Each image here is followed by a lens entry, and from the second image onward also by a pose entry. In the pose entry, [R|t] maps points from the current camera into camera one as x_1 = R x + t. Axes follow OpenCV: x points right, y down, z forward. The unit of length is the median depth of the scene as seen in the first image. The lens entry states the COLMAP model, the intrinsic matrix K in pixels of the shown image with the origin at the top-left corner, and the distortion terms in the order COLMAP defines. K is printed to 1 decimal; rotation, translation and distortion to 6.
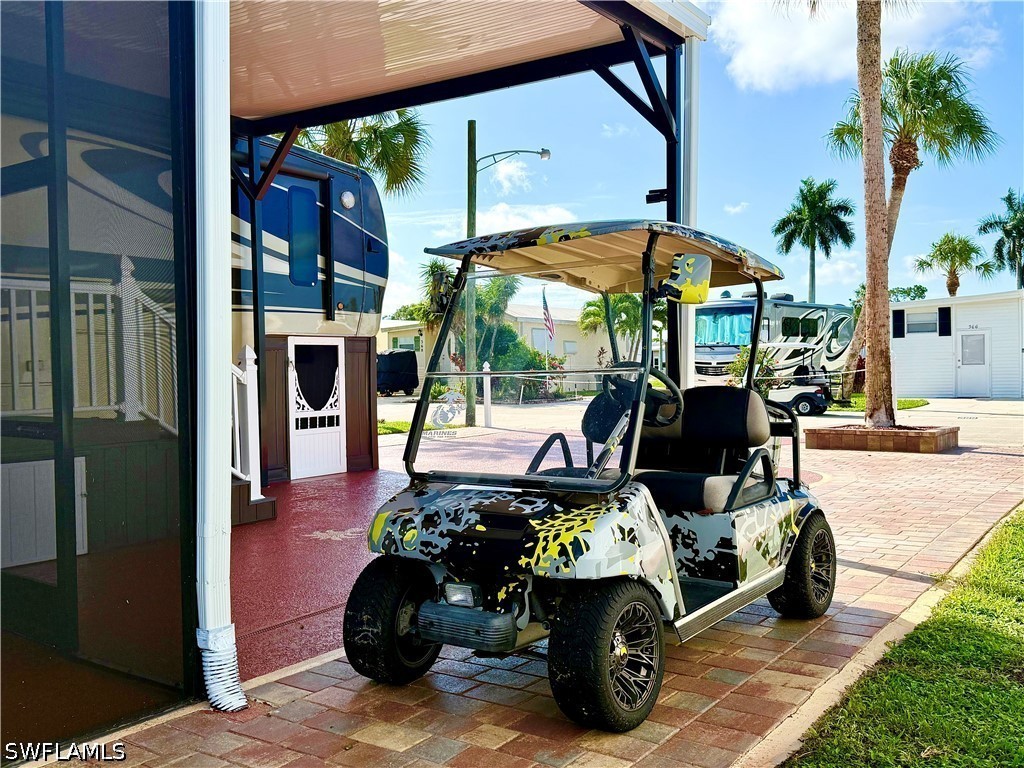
lens RADIAL K [[973.9, 0, 512.0], [0, 973.9, 384.0], [0, 0, 1]] dist [0.003553, 0.000591]
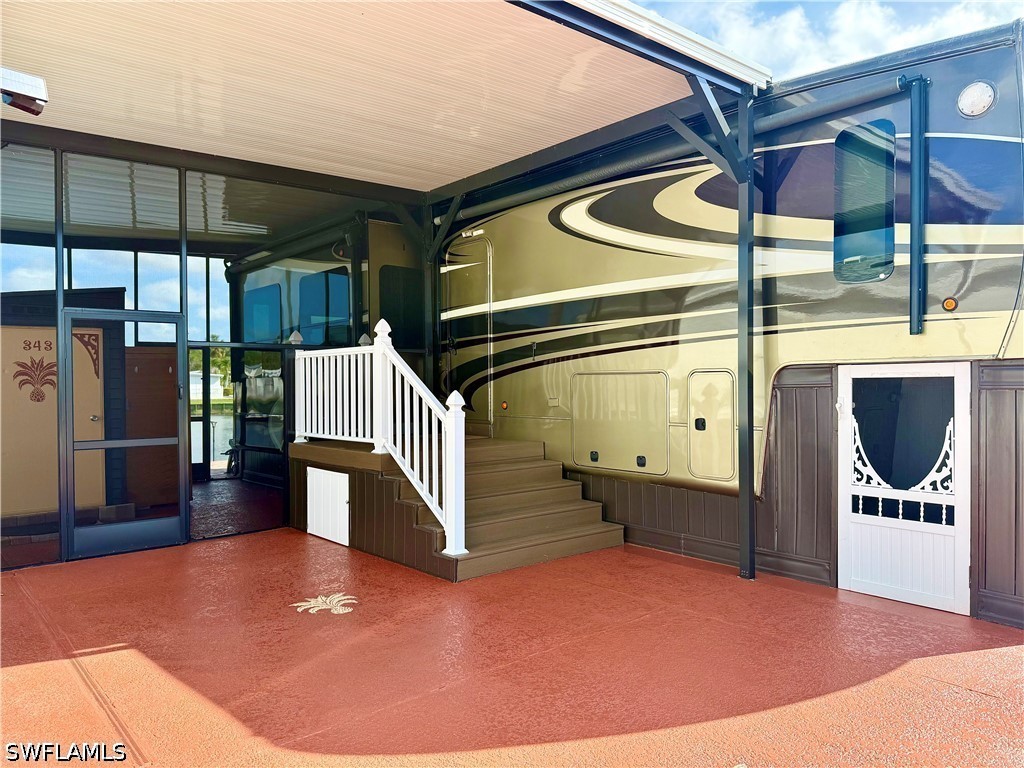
lens RADIAL K [[738.2, 0, 512.0], [0, 738.2, 384.0], [0, 0, 1]] dist [-0.042385, -0.002261]
pose [[-0.272600, 0.020048, -0.961919, 0.287265], [-0.006039, 0.999728, 0.022547, -0.045076], [0.962108, 0.011955, -0.272405, 0.903460]]
